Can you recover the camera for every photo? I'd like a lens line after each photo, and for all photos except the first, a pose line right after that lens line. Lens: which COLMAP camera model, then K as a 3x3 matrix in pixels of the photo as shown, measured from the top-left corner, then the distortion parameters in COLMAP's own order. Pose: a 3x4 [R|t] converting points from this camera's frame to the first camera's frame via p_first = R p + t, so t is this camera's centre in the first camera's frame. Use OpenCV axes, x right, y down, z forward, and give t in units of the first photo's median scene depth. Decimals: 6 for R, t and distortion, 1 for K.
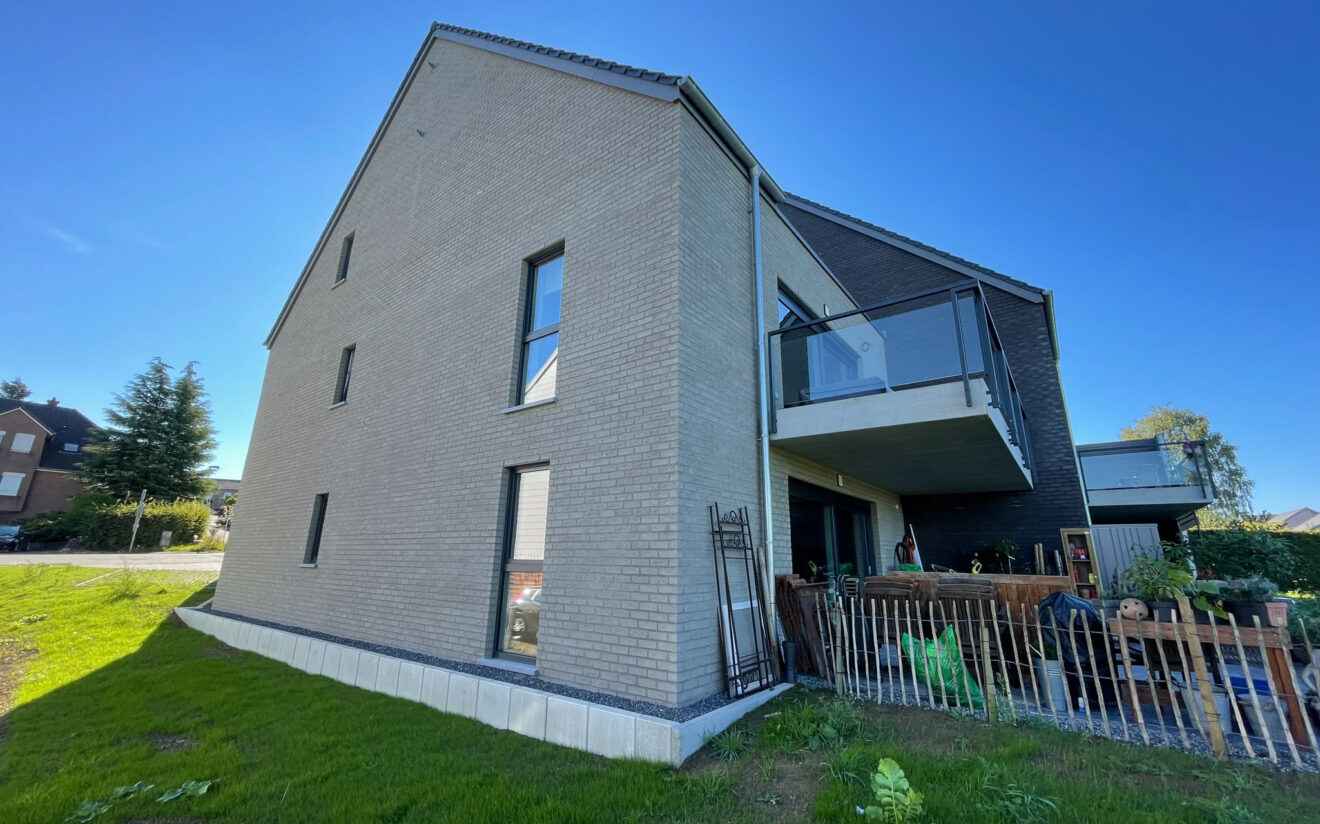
lens RADIAL K [[534.9, 0, 660.2], [0, 534.9, 409.7], [0, 0, 1]] dist [-0.003929, 0.000305]
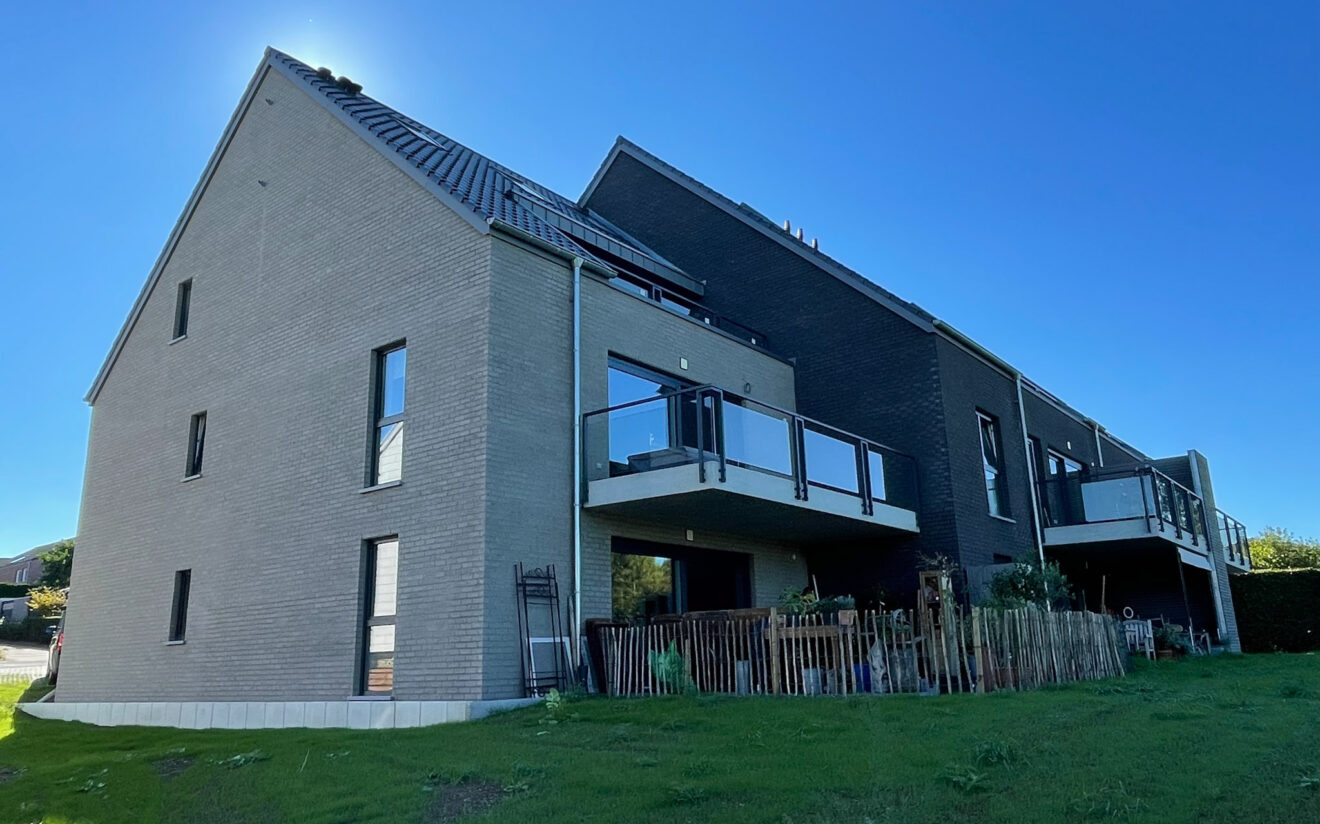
lens RADIAL K [[958.0, 0, 659.6], [0, 958.0, 410.2], [0, 0, 1]] dist [-0.004163, 0.001593]
pose [[0.998942, -0.045567, -0.006185, 0.402433], [0.045647, 0.998866, 0.013566, -0.183407], [0.005560, -0.013834, 0.999889, -1.141569]]
